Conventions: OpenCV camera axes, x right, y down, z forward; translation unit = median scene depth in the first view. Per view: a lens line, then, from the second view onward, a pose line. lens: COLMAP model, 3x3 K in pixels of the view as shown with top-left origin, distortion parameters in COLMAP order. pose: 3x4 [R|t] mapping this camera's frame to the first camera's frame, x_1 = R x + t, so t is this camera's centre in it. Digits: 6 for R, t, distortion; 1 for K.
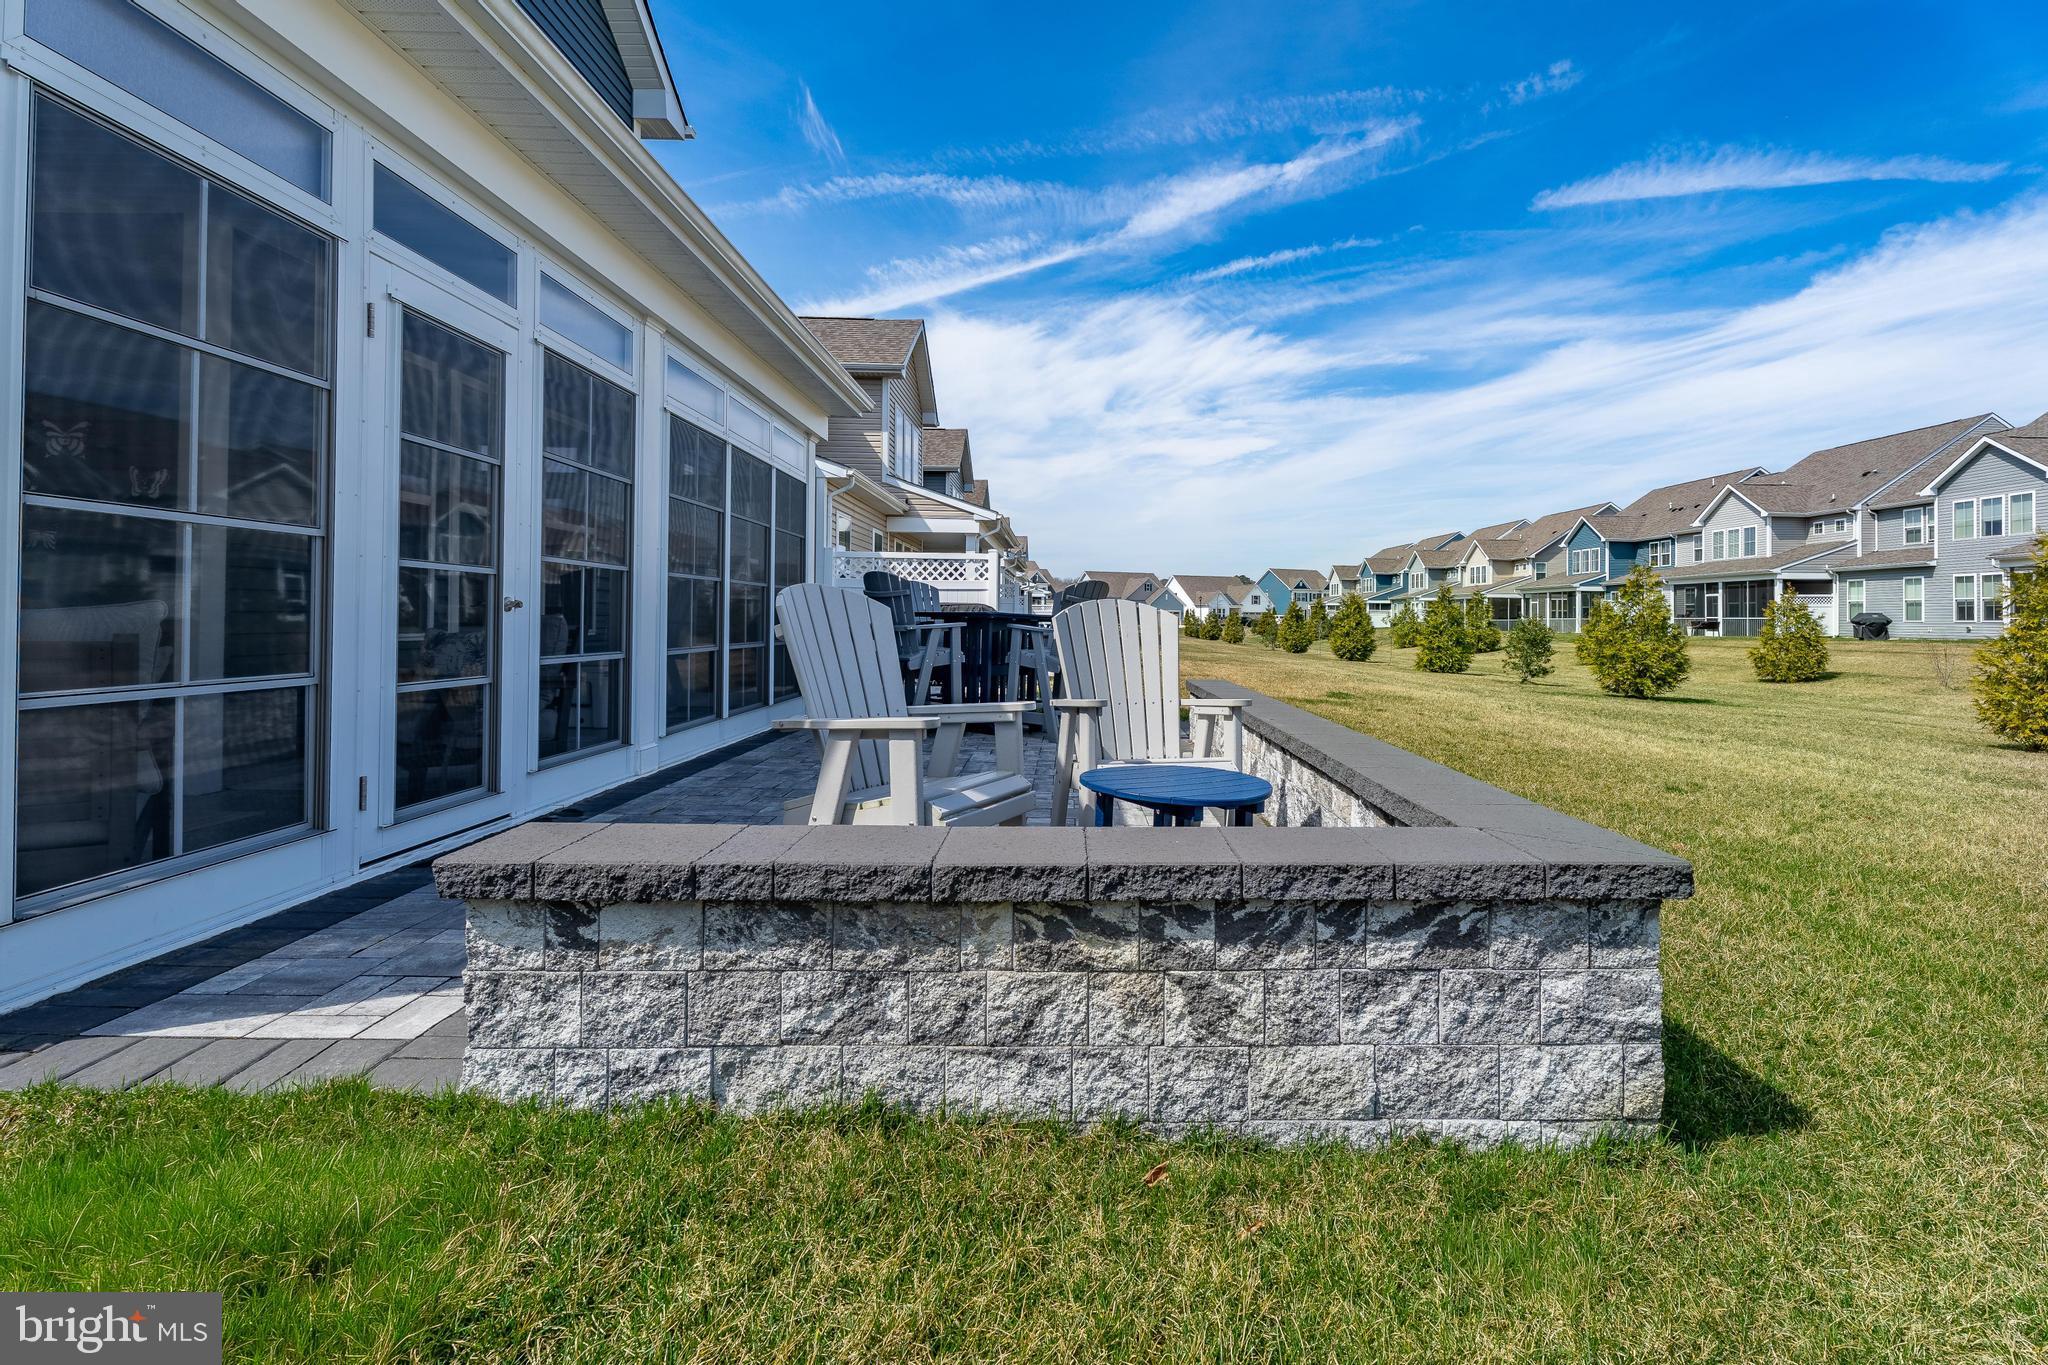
lens RADIAL K [[935.9, 0, 1113.4], [0, 935.9, 621.4], [0, 0, 1]] dist [0.002329, 0.000190]
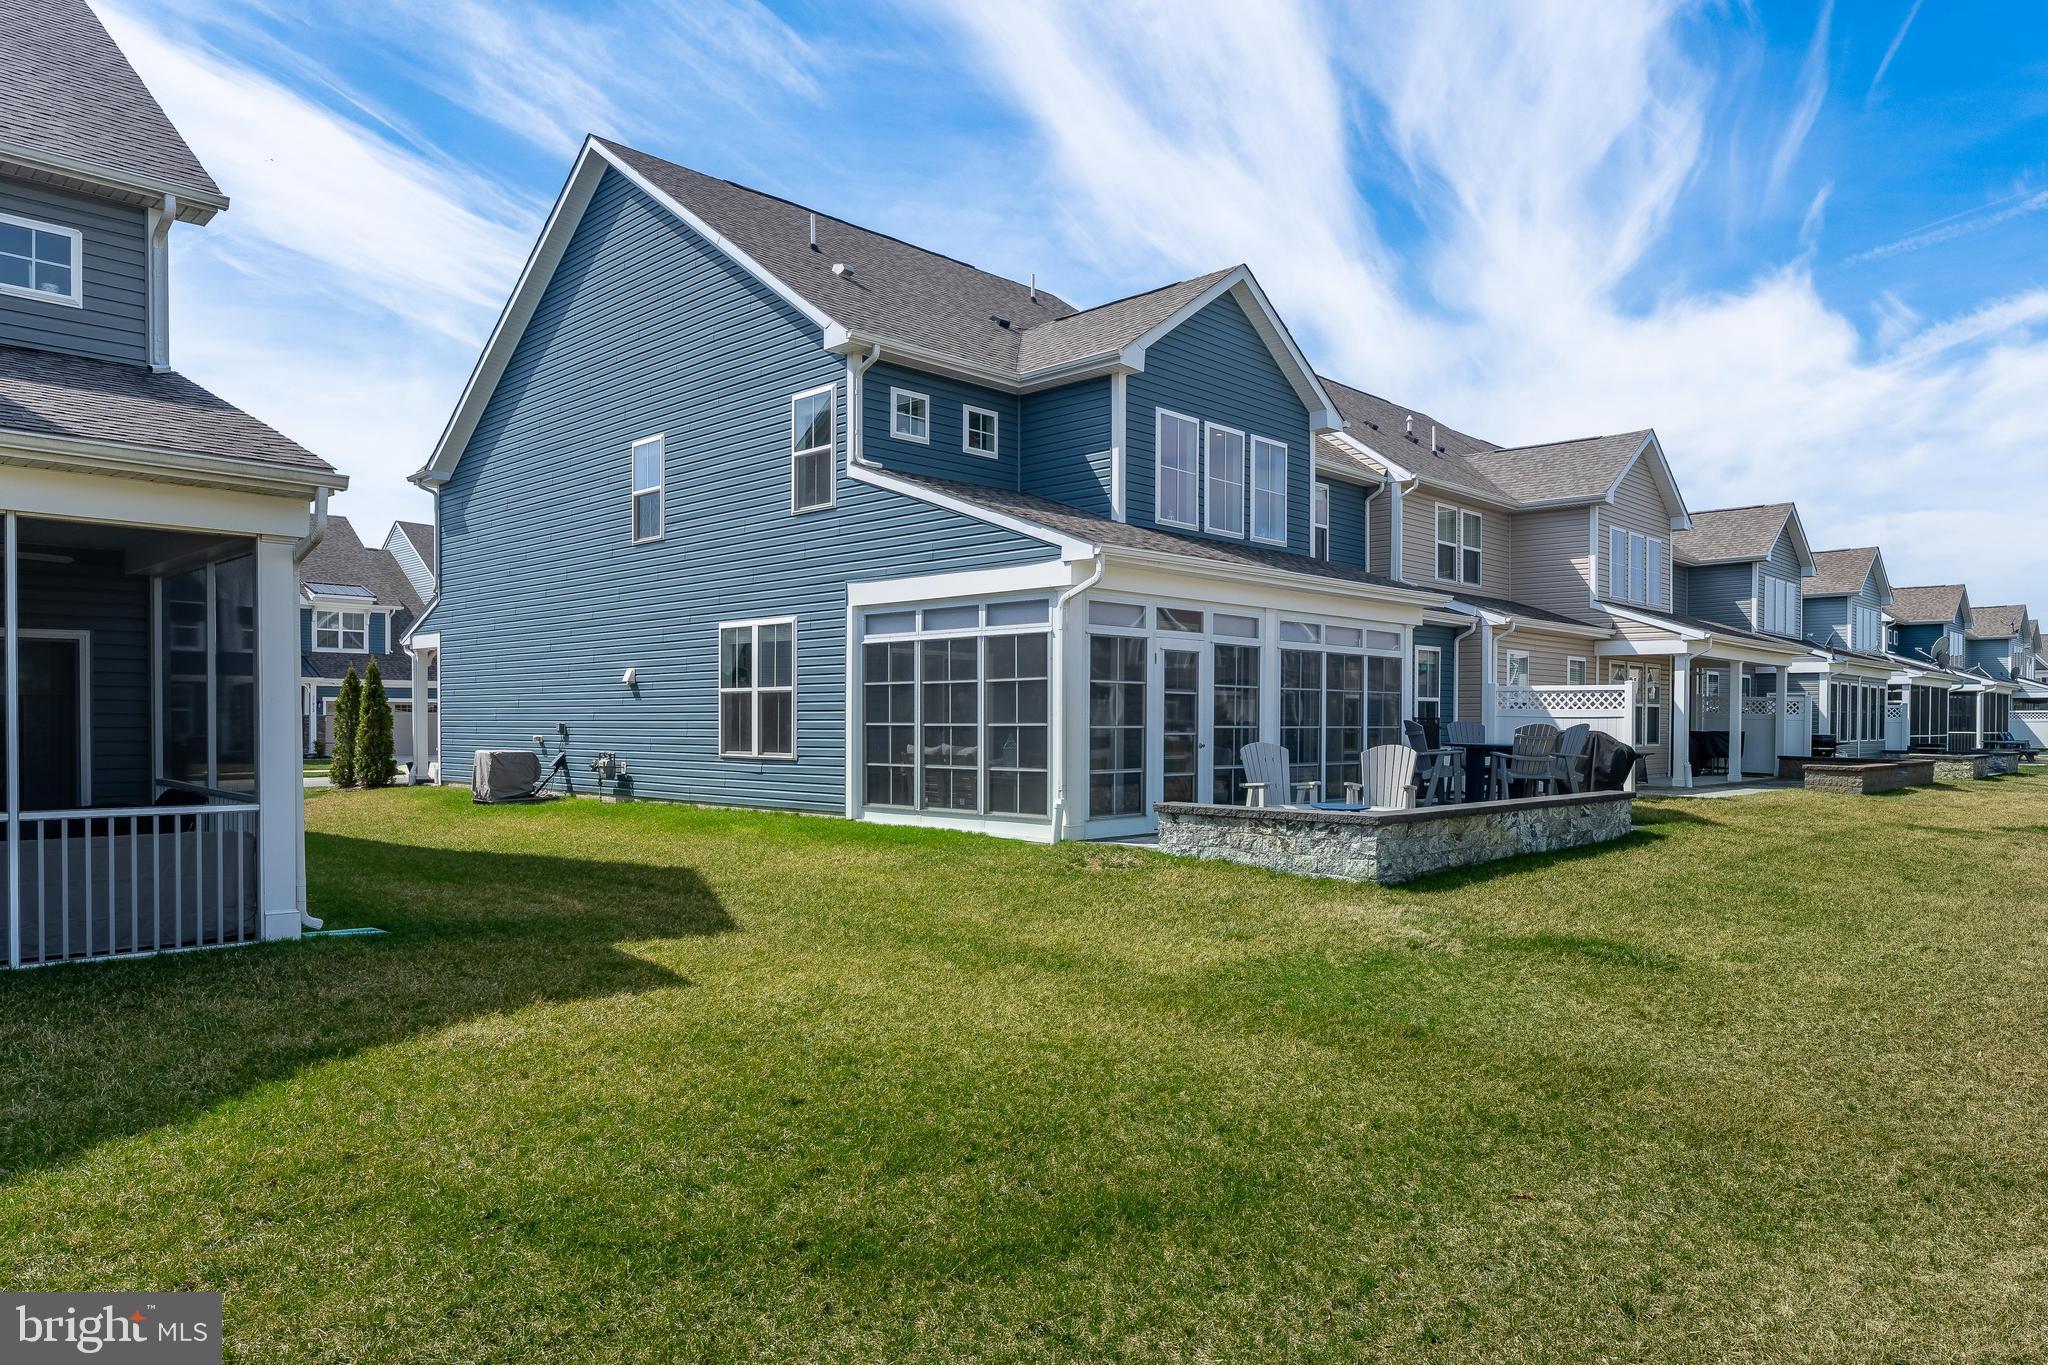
lens RADIAL K [[1295.6, 0, 1028.4], [0, 1295.6, 735.5], [0, 0, 1]] dist [-0.000630, -0.000647]
pose [[0.670154, -0.004139, -0.742210, 3.798786], [0.005249, 0.999986, -0.000837, -0.101235], [0.742203, -0.003335, 0.670167, -3.957068]]
